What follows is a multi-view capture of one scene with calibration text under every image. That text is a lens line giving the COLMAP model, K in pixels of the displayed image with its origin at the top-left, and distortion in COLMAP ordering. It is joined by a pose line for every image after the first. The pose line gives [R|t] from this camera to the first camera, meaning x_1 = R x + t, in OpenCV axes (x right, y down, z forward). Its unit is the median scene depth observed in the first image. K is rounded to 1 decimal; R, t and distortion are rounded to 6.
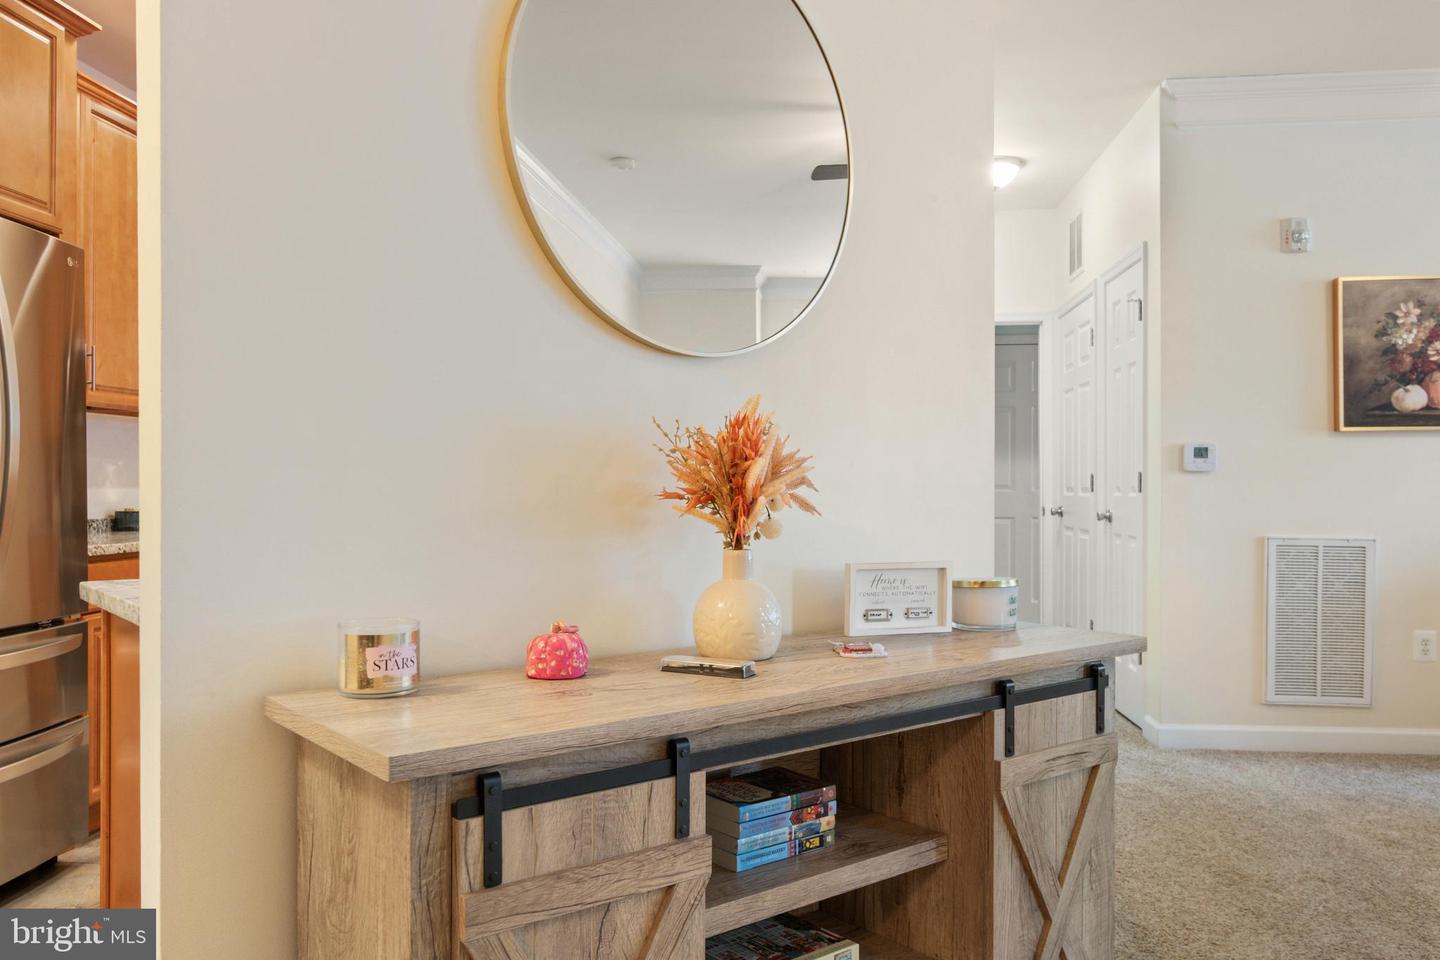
lens RADIAL K [[1098.1, 0, 719.6], [0, 1098.1, 483.4], [0, 0, 1]] dist [0.004459, -0.001521]
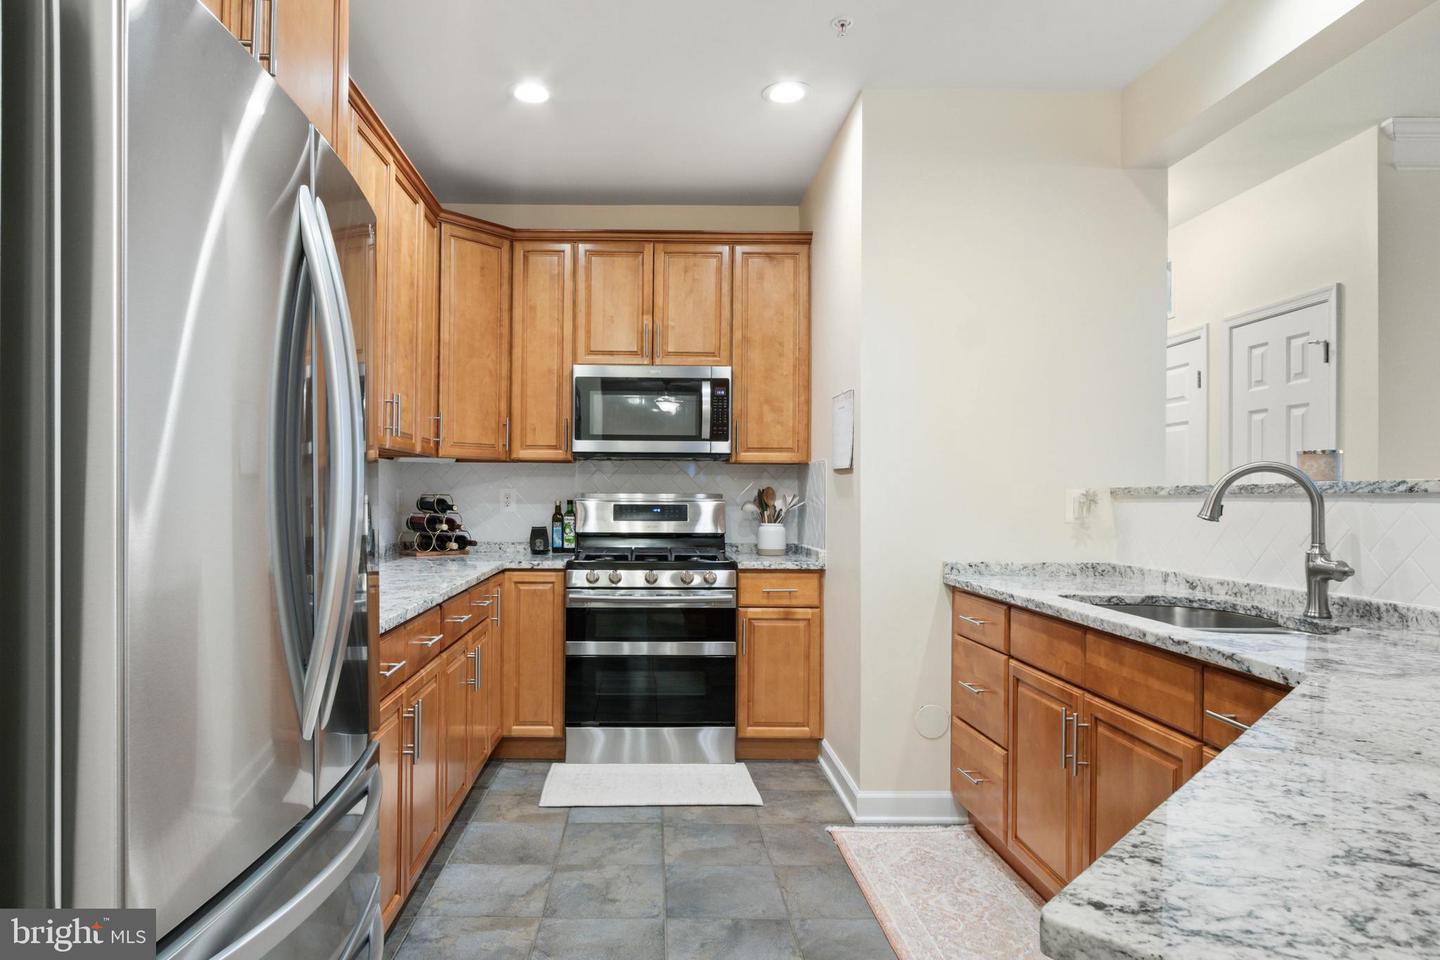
lens RADIAL K [[846.5, 0, 656.4], [0, 846.5, 494.1], [0, 0, 1]] dist [0.003376, -0.002373]
pose [[0.994320, 0.007219, 0.106190, -0.333362], [-0.007089, 0.999974, -0.001603, -0.024726], [-0.106199, 0.000841, 0.994345, 0.320342]]
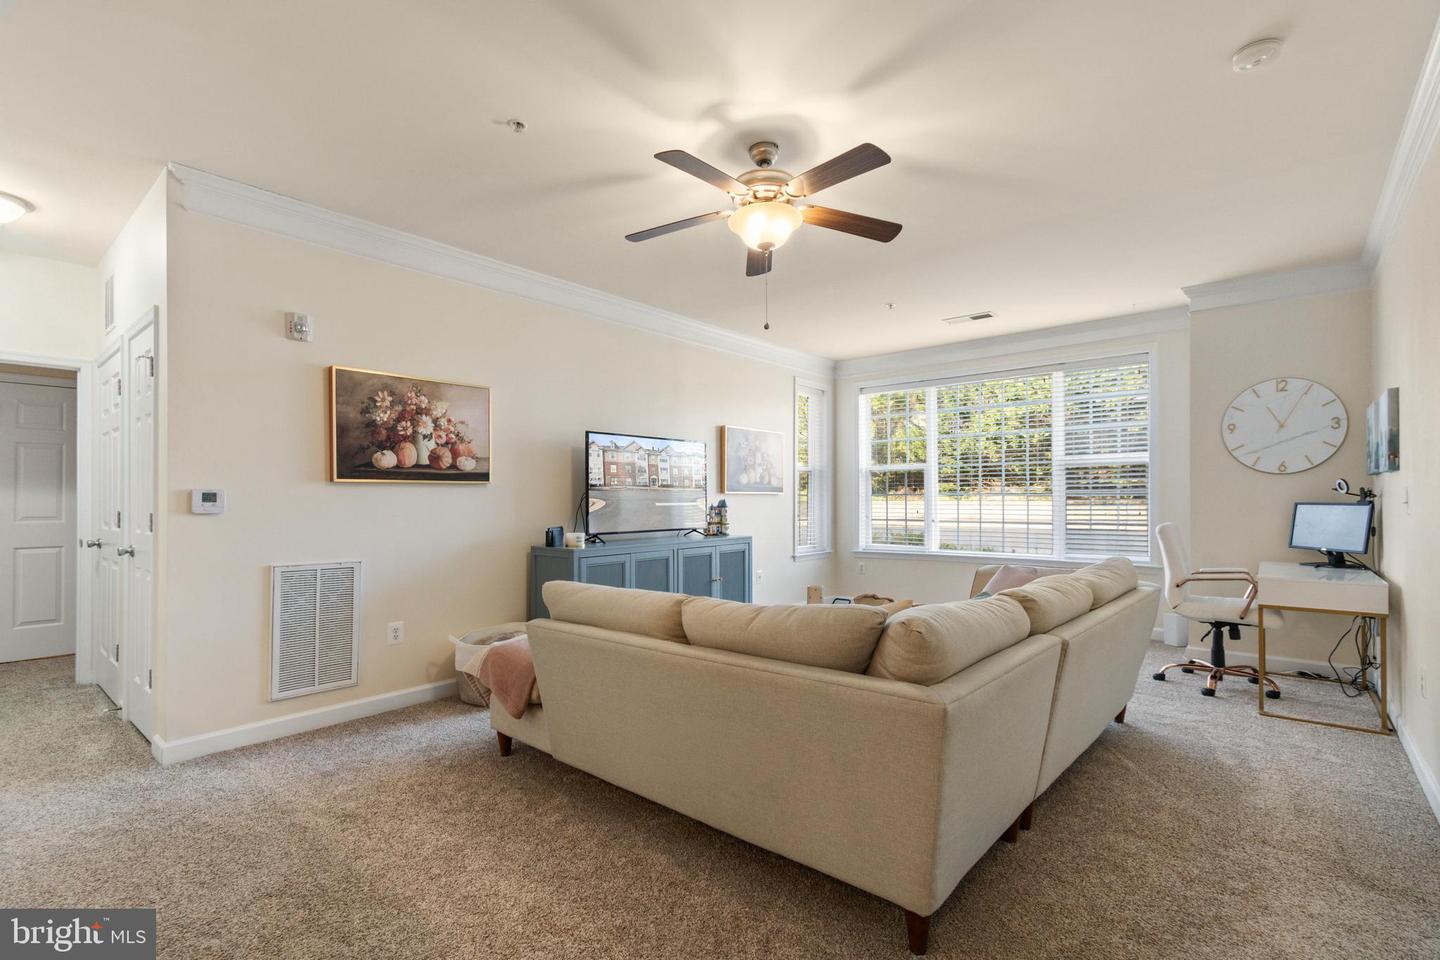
lens RADIAL K [[655.3, 0, 712.9], [0, 655.3, 496.1], [0, 0, 1]] dist [0.003638, -0.000046]
pose [[0.571410, 0.003052, 0.820659, 0.176761], [0.000822, 0.999990, -0.004292, -0.026414], [-0.820664, 0.003127, 0.571402, 0.173433]]
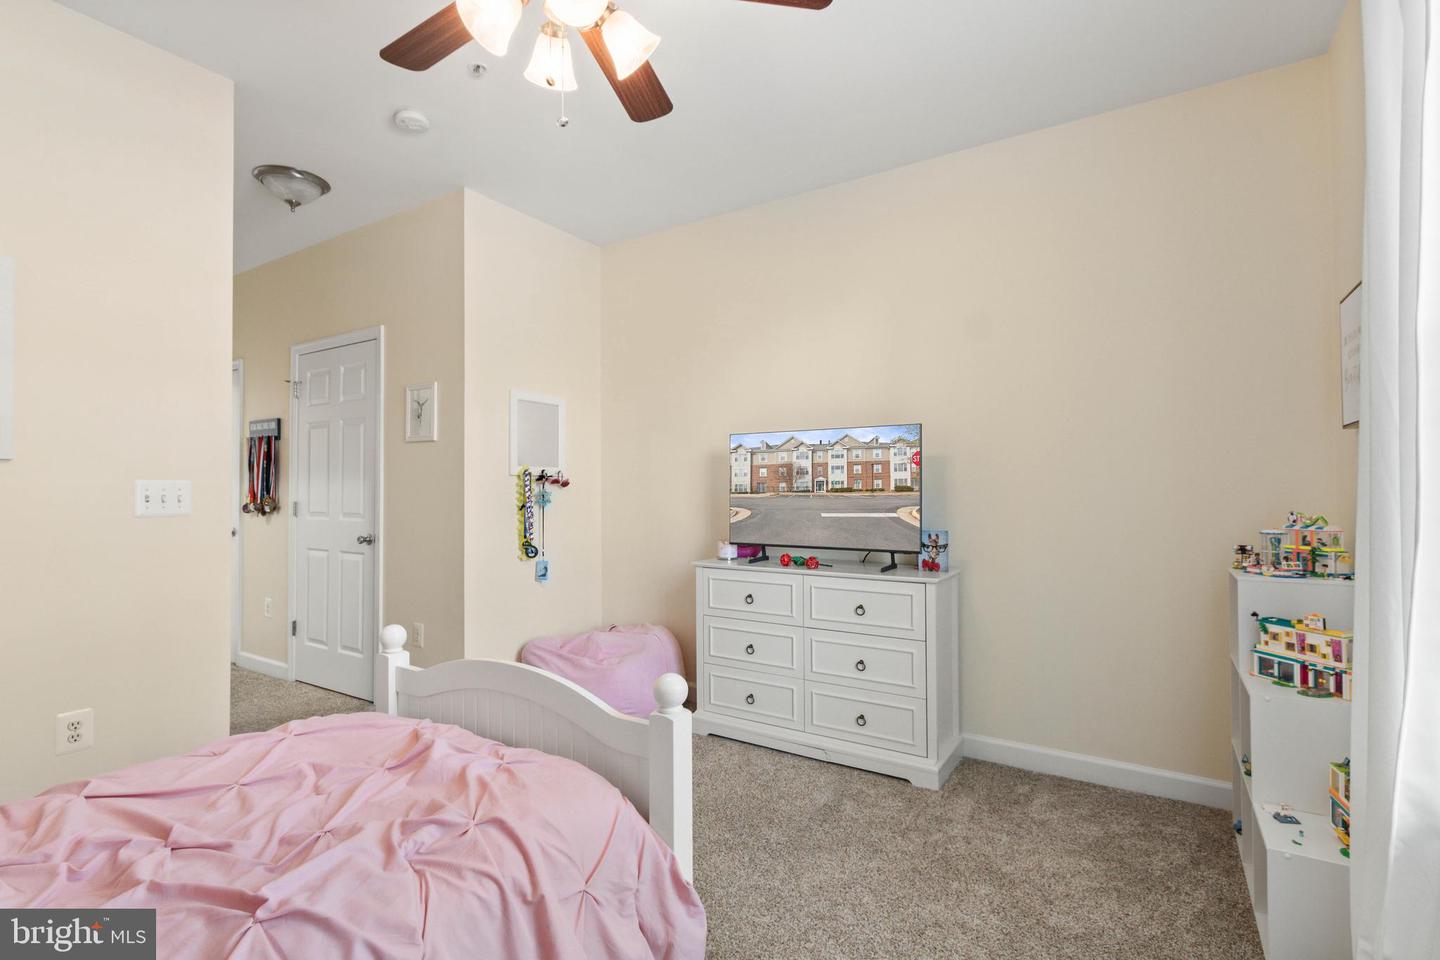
lens RADIAL K [[654.3, 0, 721.3], [0, 654.3, 487.8], [0, 0, 1]] dist [0.004487, -0.000040]
pose [[0.842025, -0.006722, -0.539396, 1.407839], [-0.001821, 0.999881, -0.015303, -0.040189], [0.539435, 0.013868, 0.841913, 0.104885]]
